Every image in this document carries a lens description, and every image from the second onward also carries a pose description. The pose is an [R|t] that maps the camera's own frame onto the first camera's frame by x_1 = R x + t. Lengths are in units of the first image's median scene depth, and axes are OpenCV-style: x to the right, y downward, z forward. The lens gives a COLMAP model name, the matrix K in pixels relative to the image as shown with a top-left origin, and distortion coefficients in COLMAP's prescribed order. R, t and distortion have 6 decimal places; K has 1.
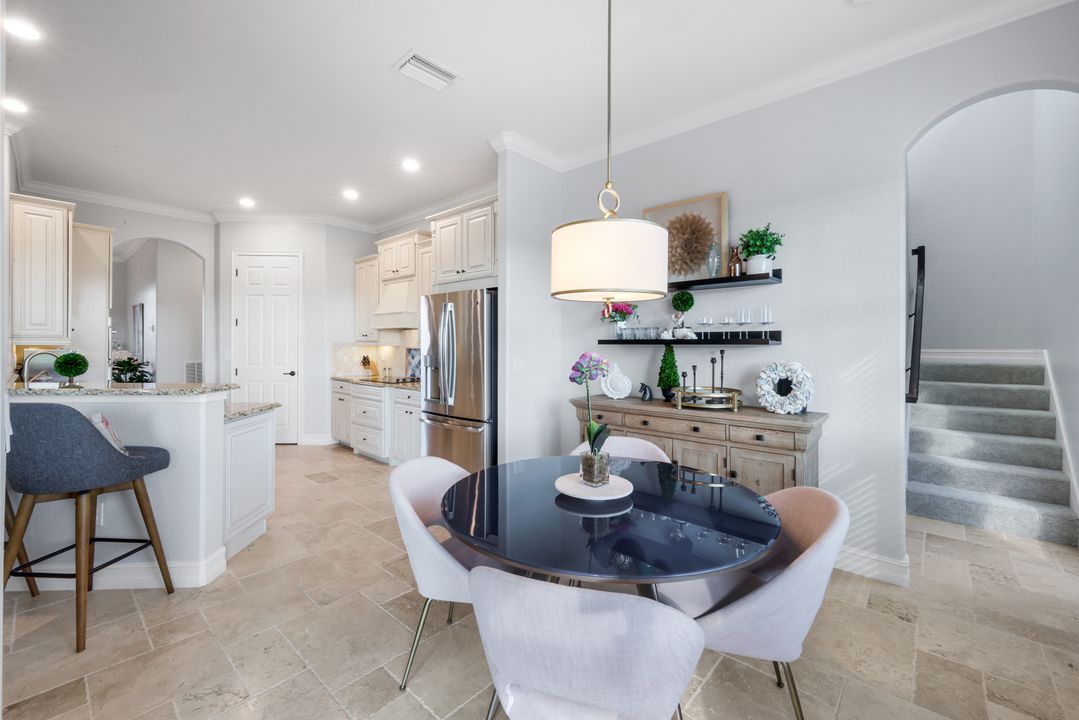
lens RADIAL K [[439.0, 0, 538.4], [0, 439.0, 348.0], [0, 0, 1]] dist [-0.000286, 0.000014]
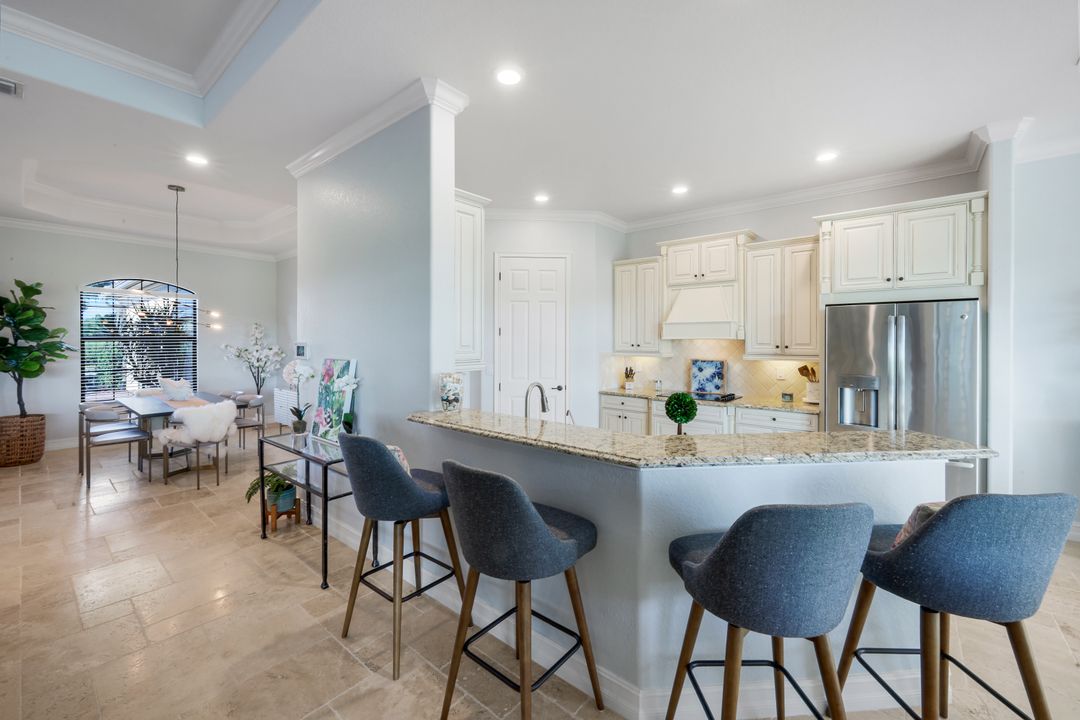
lens RADIAL K [[443.9, 0, 525.6], [0, 443.9, 346.9], [0, 0, 1]] dist [0.000395, 0.000072]
pose [[0.999669, -0.006292, 0.024965, -0.671920], [0.006079, 0.999945, 0.008586, -0.035920], [-0.025017, -0.008431, 0.999651, 0.089023]]
